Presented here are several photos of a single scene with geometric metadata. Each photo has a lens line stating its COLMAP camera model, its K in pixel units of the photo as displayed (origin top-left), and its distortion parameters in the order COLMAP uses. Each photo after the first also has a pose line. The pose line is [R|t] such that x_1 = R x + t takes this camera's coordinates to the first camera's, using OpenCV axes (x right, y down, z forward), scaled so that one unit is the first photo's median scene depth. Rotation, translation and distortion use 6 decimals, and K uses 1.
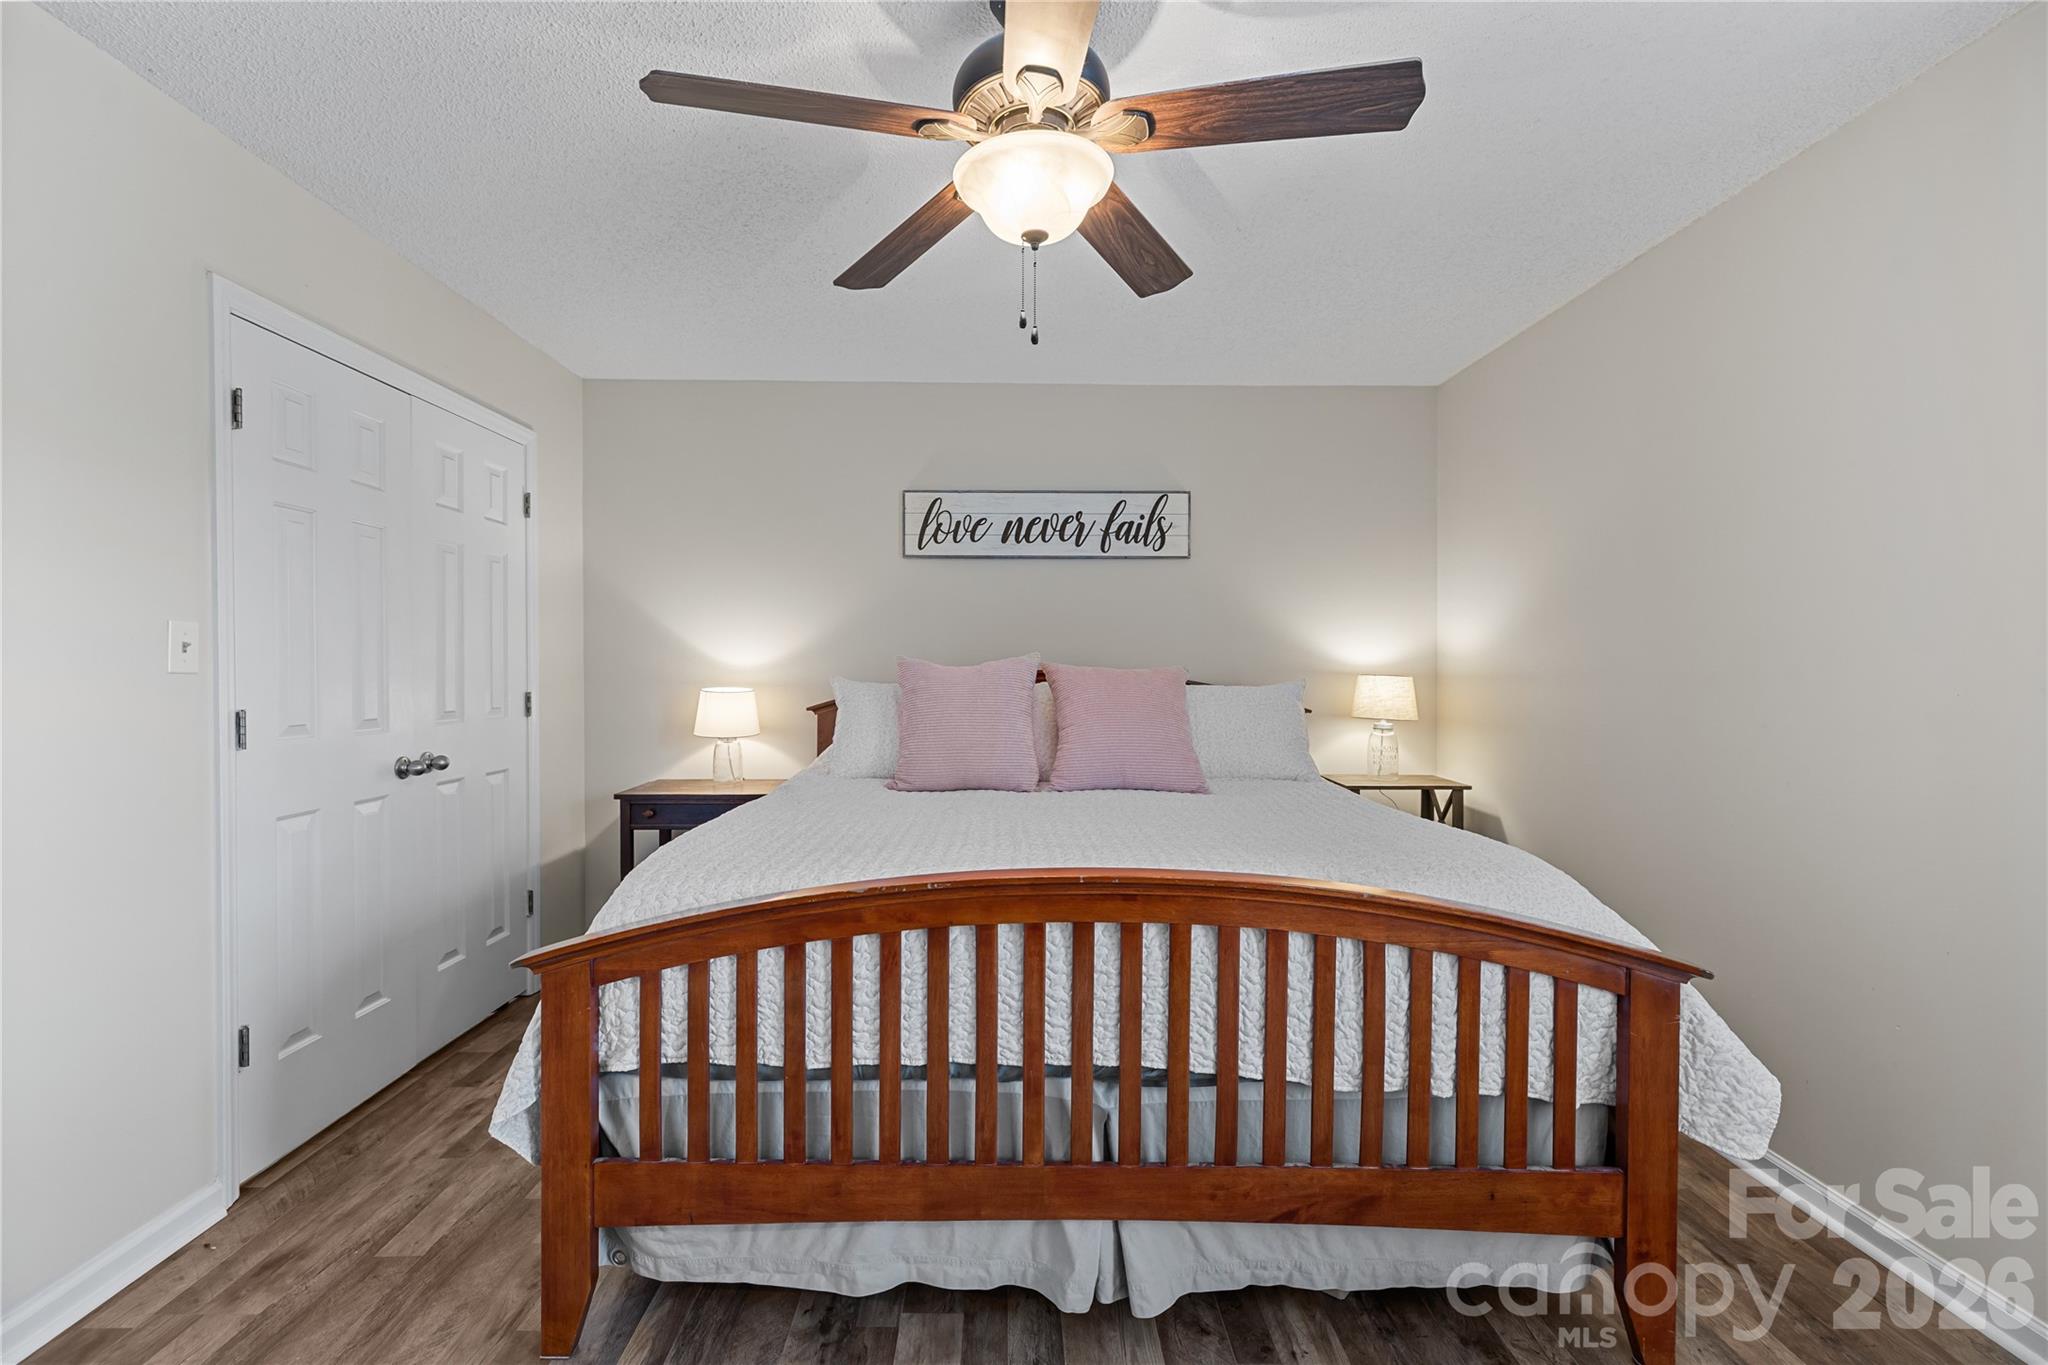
lens RADIAL K [[870.5, 0, 1020.8], [0, 870.5, 680.2], [0, 0, 1]] dist [-0.001353, 0.000076]
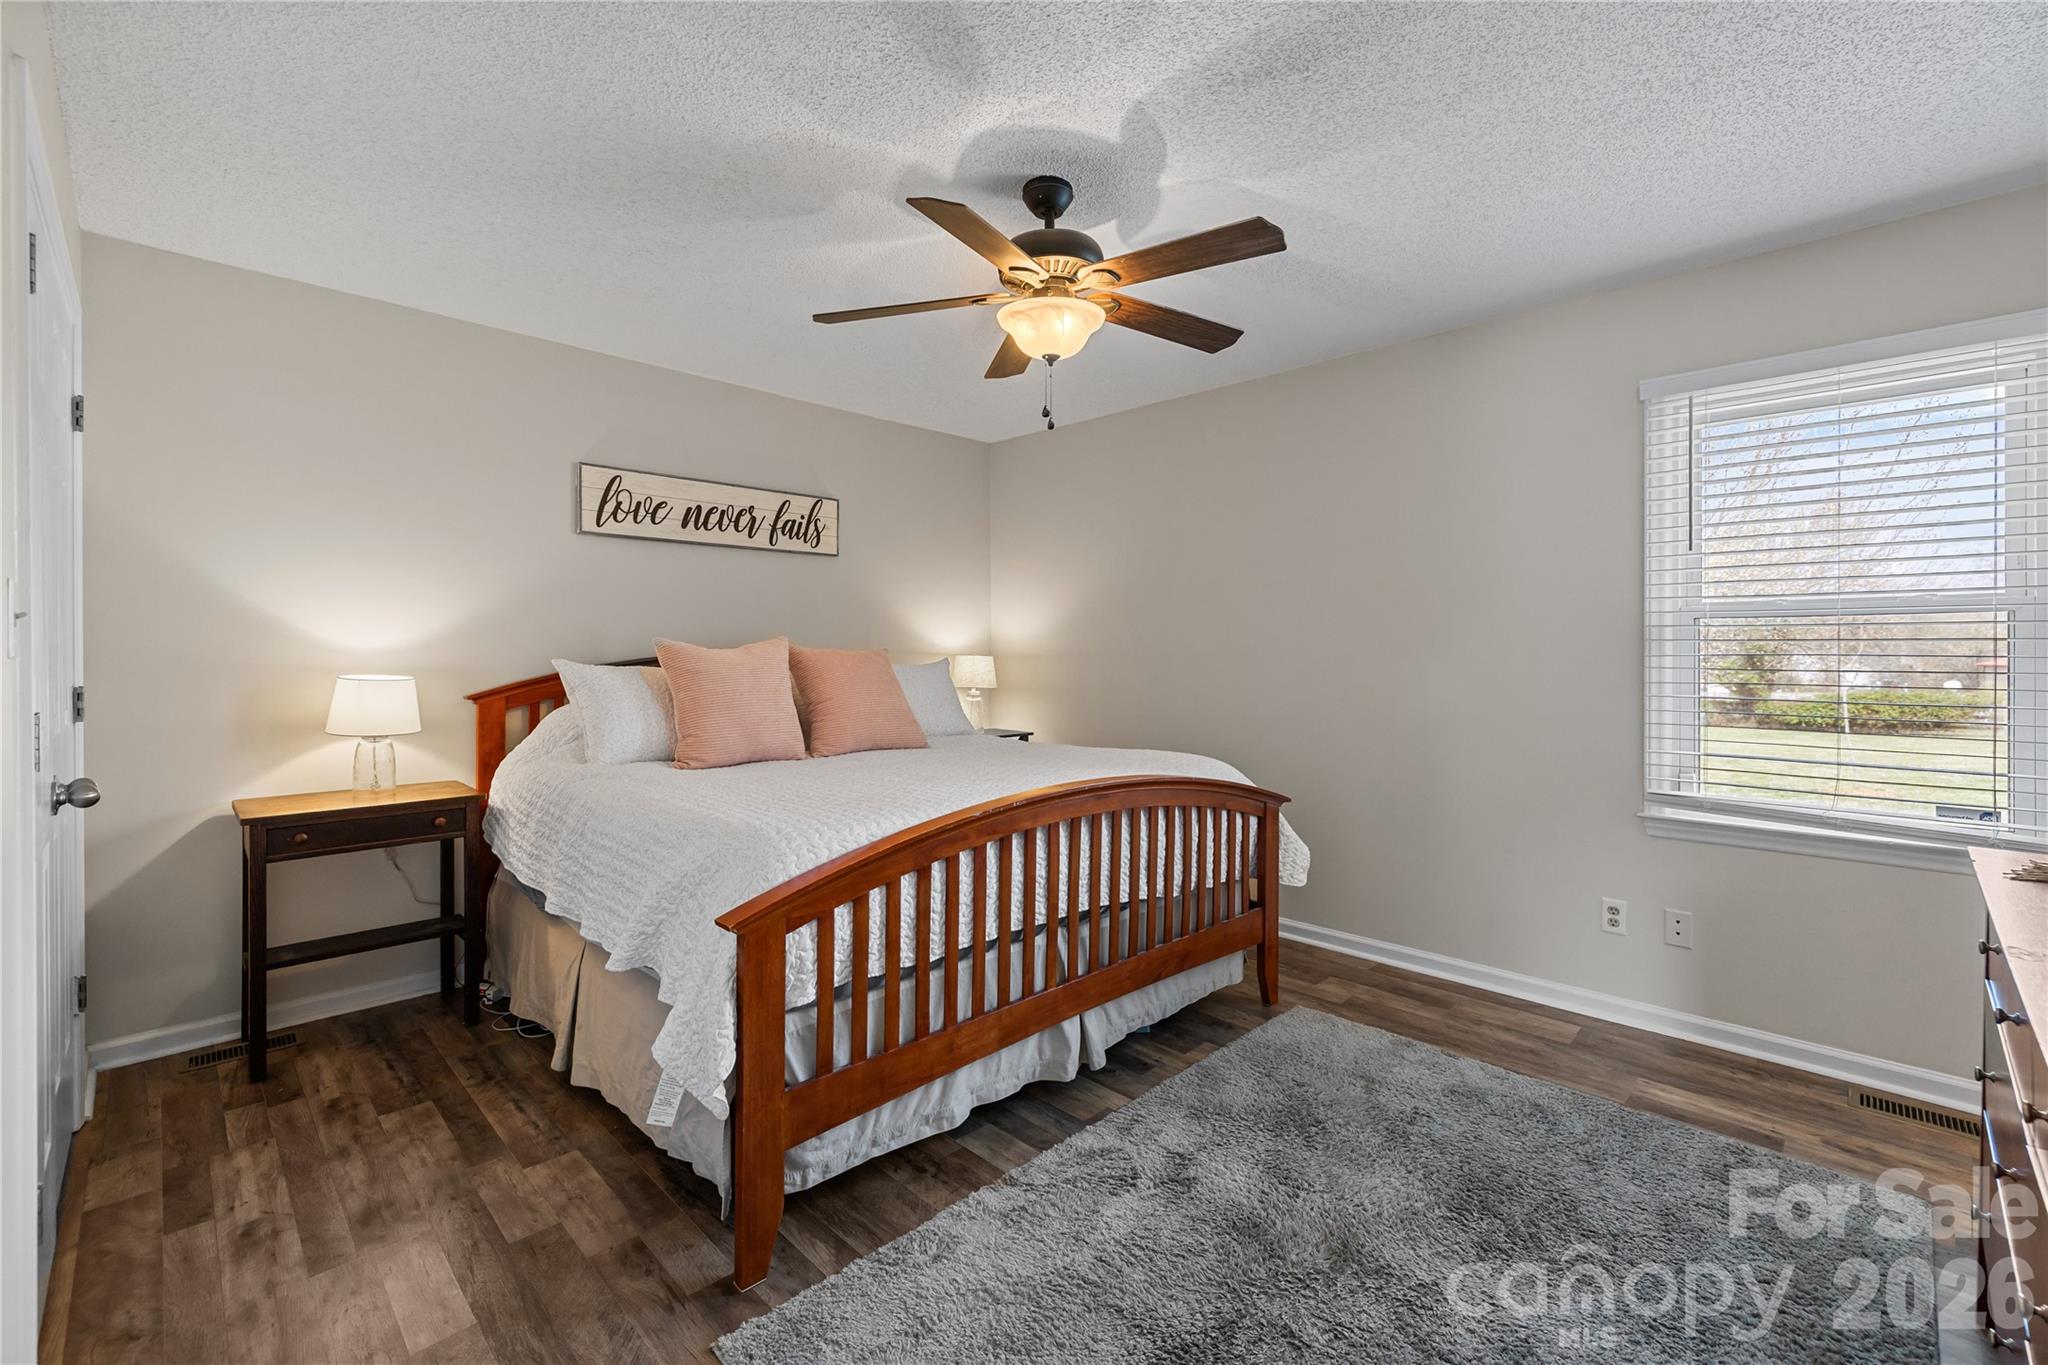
lens RADIAL K [[870.5, 0, 1013.6], [0, 870.5, 664.8], [0, 0, 1]] dist [-0.001353, 0.000076]
pose [[0.714217, -0.013353, 0.699797, -0.461229], [0.011440, 0.999907, 0.007403, -0.000145], [-0.699831, 0.002719, 0.714303, -0.001713]]
